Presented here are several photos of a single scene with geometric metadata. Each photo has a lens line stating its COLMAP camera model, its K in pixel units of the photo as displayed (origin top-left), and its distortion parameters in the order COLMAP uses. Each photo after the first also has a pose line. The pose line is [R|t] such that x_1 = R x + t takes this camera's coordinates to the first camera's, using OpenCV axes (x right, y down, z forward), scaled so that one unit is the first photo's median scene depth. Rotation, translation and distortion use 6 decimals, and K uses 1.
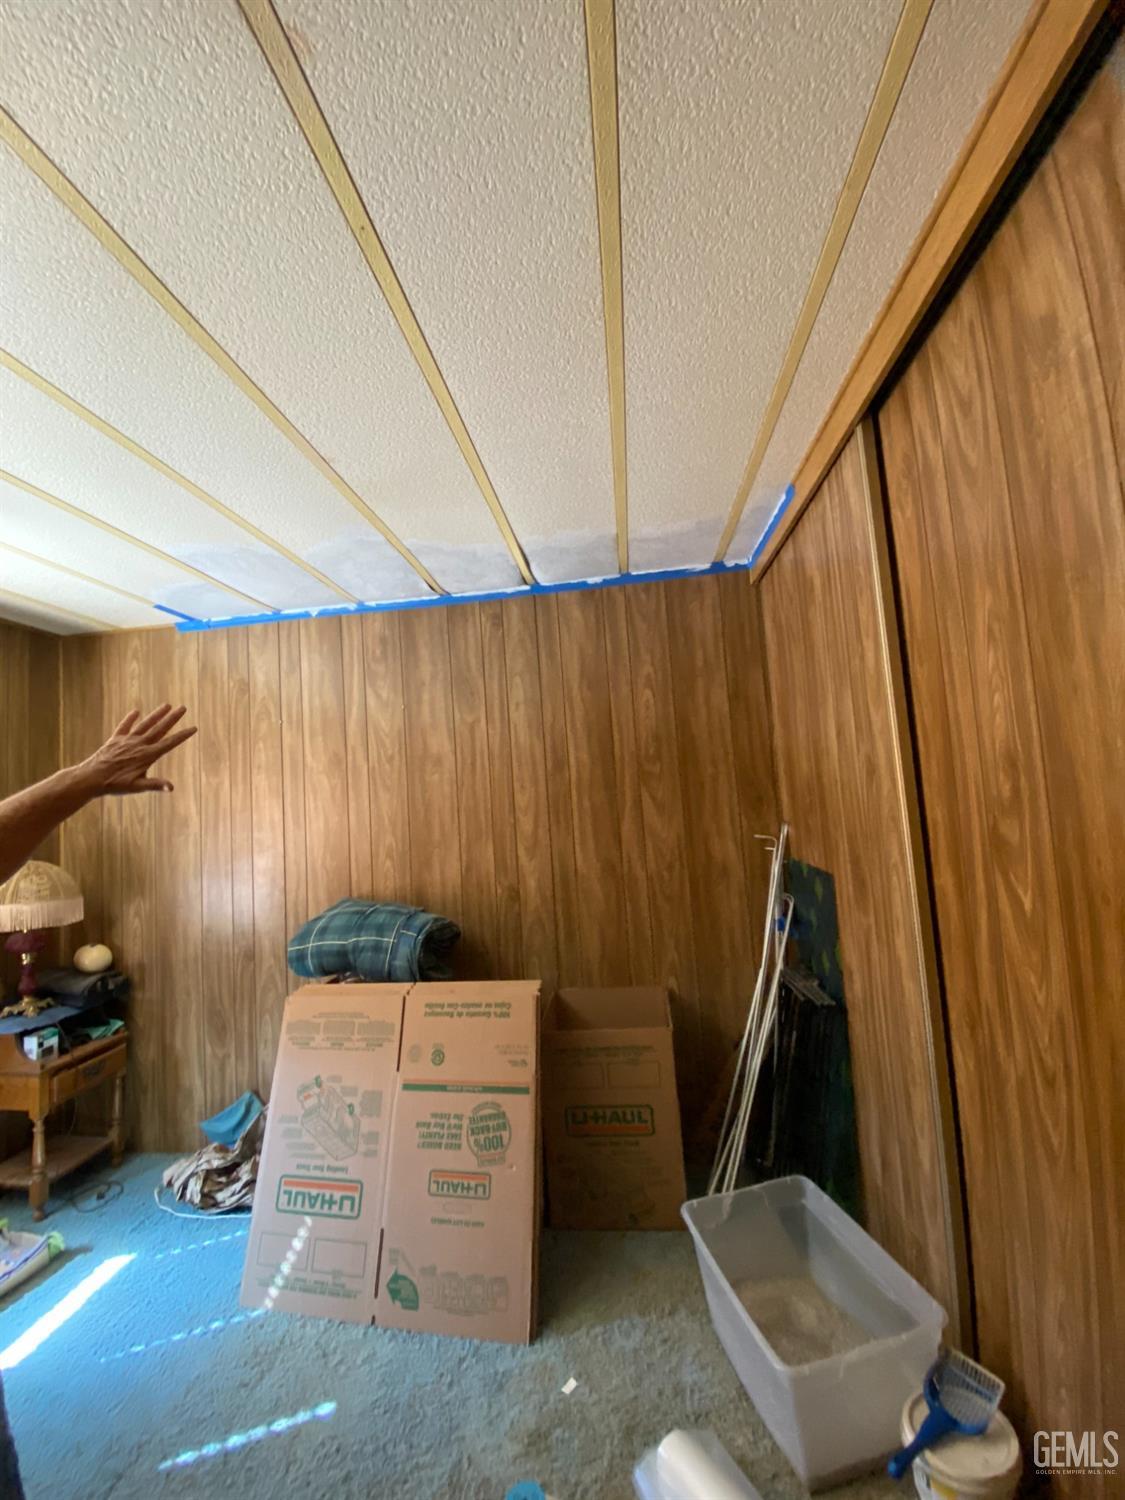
lens RADIAL K [[609.3, 0, 562.5], [0, 609.3, 750.0], [0, 0, 1]] dist [0.014633, -0.018817]
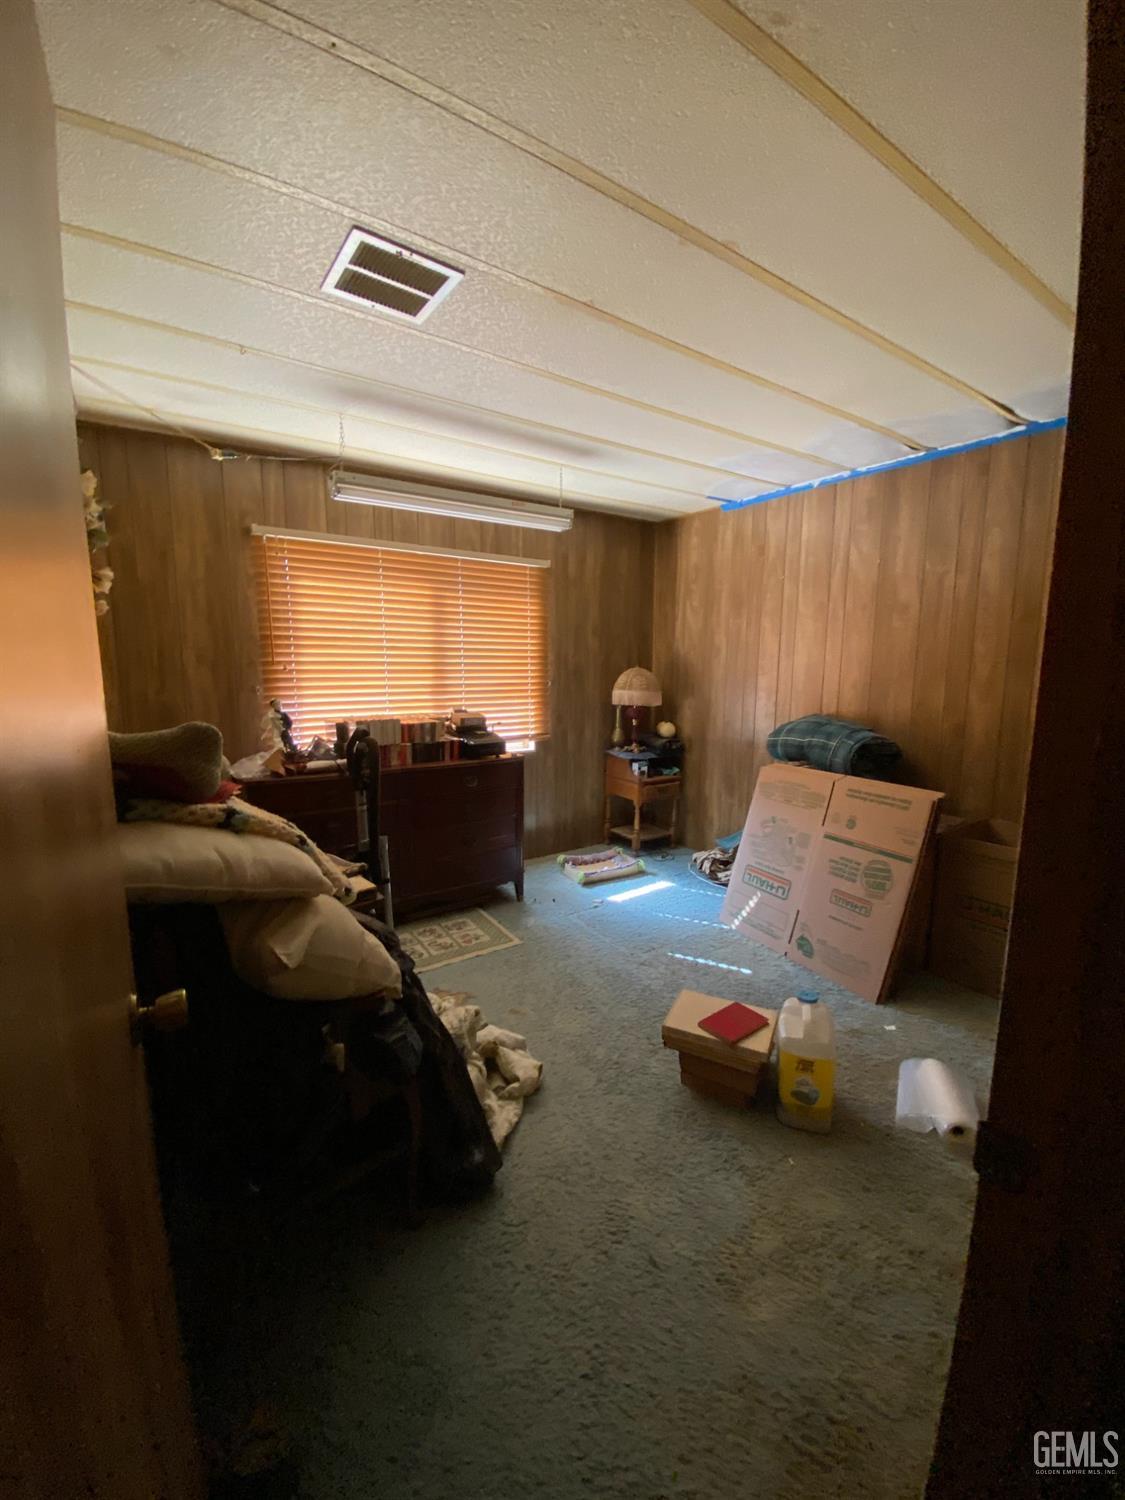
lens RADIAL K [[614.8, 0, 562.5], [0, 614.8, 750.0], [0, 0, 1]] dist [0.016346, -0.000097]
pose [[0.662303, 0.173590, -0.728850, 0.320801], [0.017713, 0.968890, 0.246856, -0.027711], [0.749027, -0.176404, 0.638624, -0.340497]]
